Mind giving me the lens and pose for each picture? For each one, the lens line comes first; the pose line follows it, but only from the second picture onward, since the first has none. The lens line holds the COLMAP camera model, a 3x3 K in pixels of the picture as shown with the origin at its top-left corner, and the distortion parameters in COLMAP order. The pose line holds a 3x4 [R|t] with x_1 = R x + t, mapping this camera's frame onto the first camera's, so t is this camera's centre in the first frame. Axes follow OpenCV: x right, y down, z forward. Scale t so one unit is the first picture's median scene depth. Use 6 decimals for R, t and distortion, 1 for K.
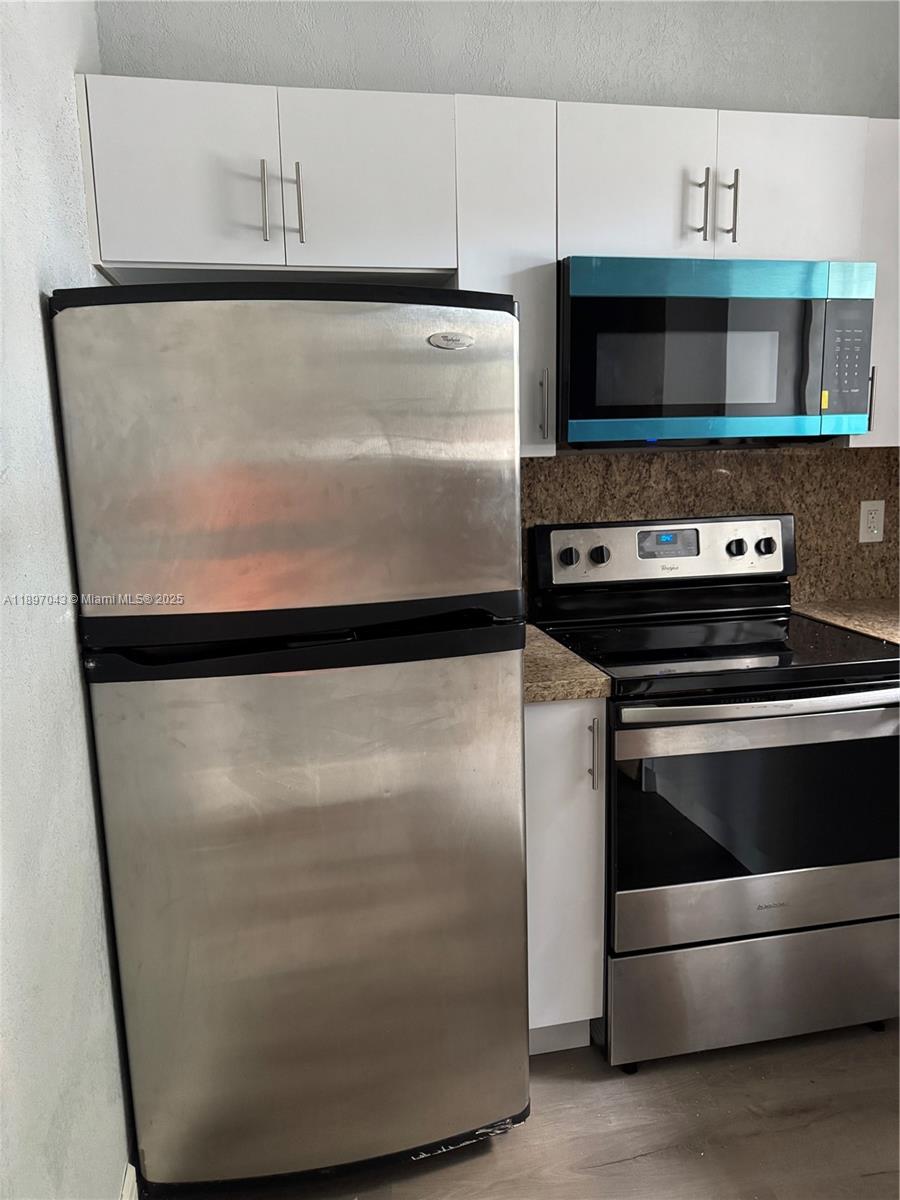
lens RADIAL K [[836.6, 0, 457.3], [0, 836.6, 593.2], [0, 0, 1]] dist [0.064463, -0.092951]
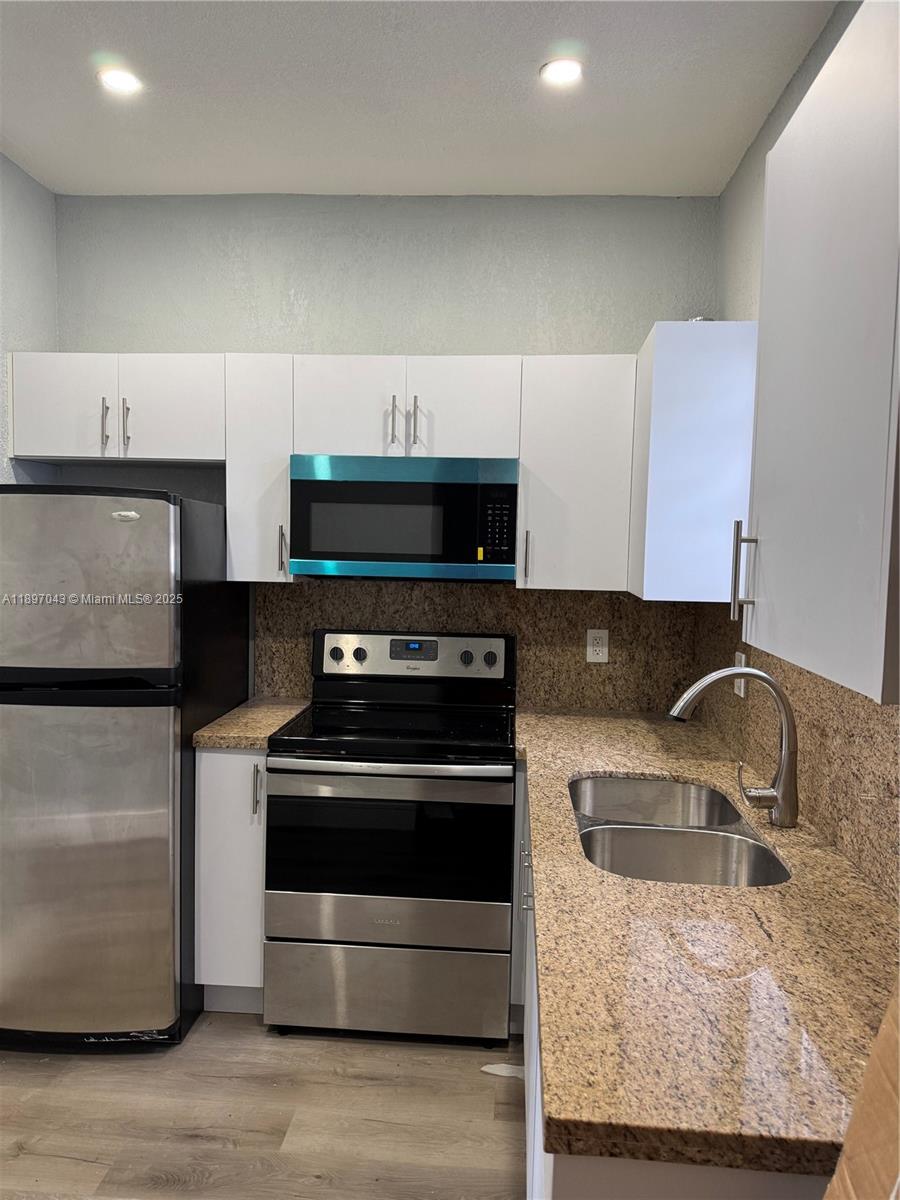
lens RADIAL K [[836.6, 0, 446.4], [0, 836.6, 586.7], [0, 0, 1]] dist [0.064463, -0.092951]
pose [[0.965721, 0.056688, -0.253316, 0.774121], [-0.087726, 0.989720, -0.112955, -0.016173], [0.244309, 0.131305, 0.960766, -0.341029]]
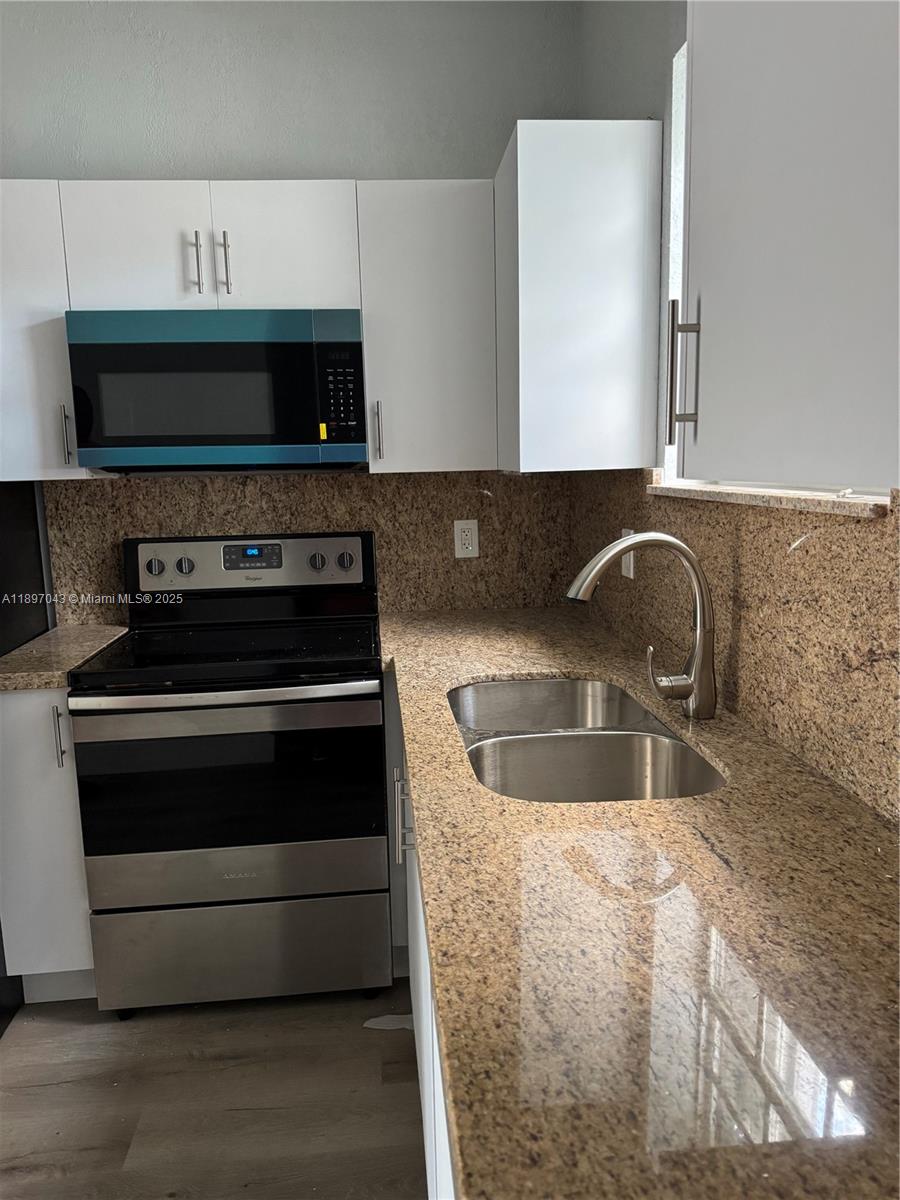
lens RADIAL K [[836.6, 0, 451.5], [0, 836.6, 593.1], [0, 0, 1]] dist [0.064463, -0.092951]
pose [[0.996963, 0.009727, -0.077261, 0.737533], [-0.011259, 0.999748, -0.019415, 0.009721], [0.077053, 0.020226, 0.996822, -0.114252]]
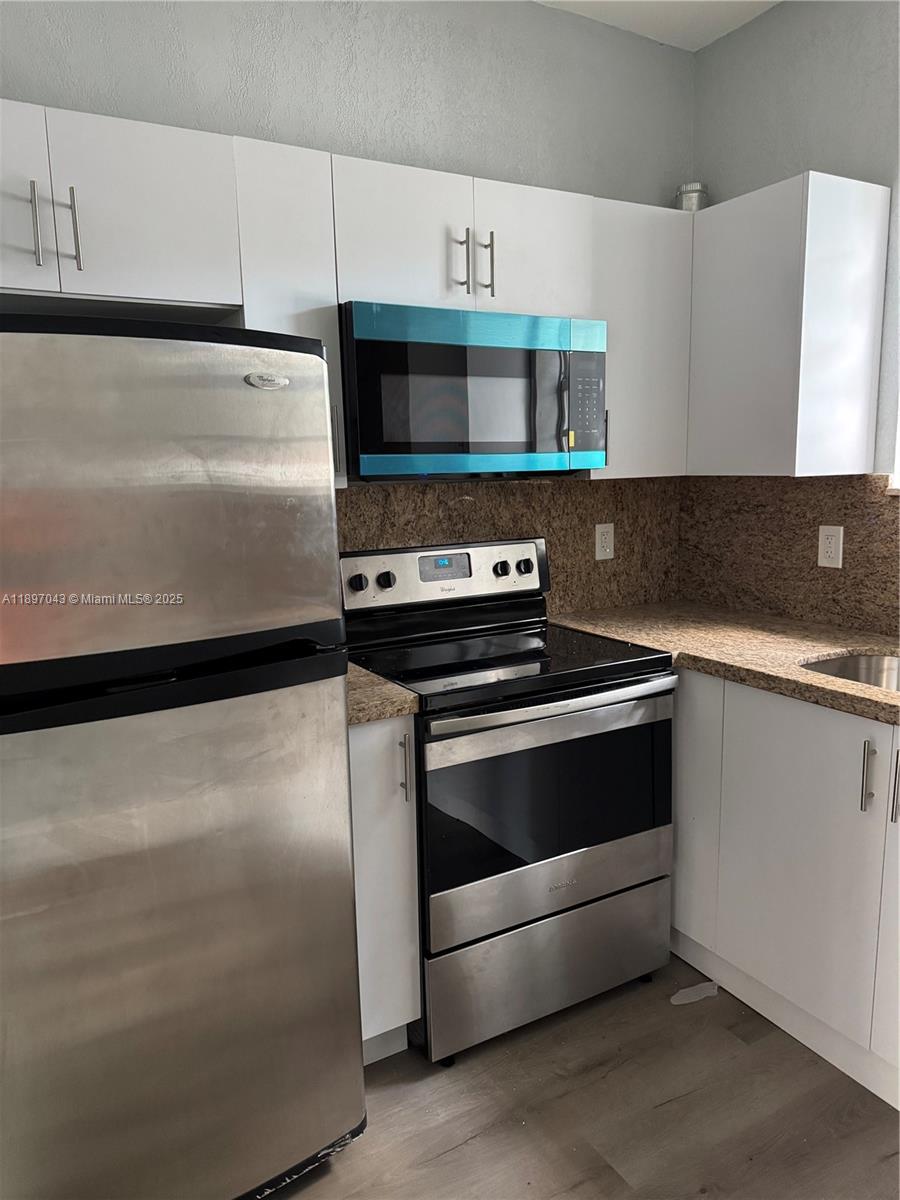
lens RADIAL K [[836.6, 0, 459.5], [0, 836.6, 598.1], [0, 0, 1]] dist [0.064463, -0.092951]
pose [[0.945494, -0.051432, 0.321553, -0.094909], [0.058873, 0.998175, -0.013453, -0.004940], [-0.320274, 0.031651, 0.946796, -0.030433]]
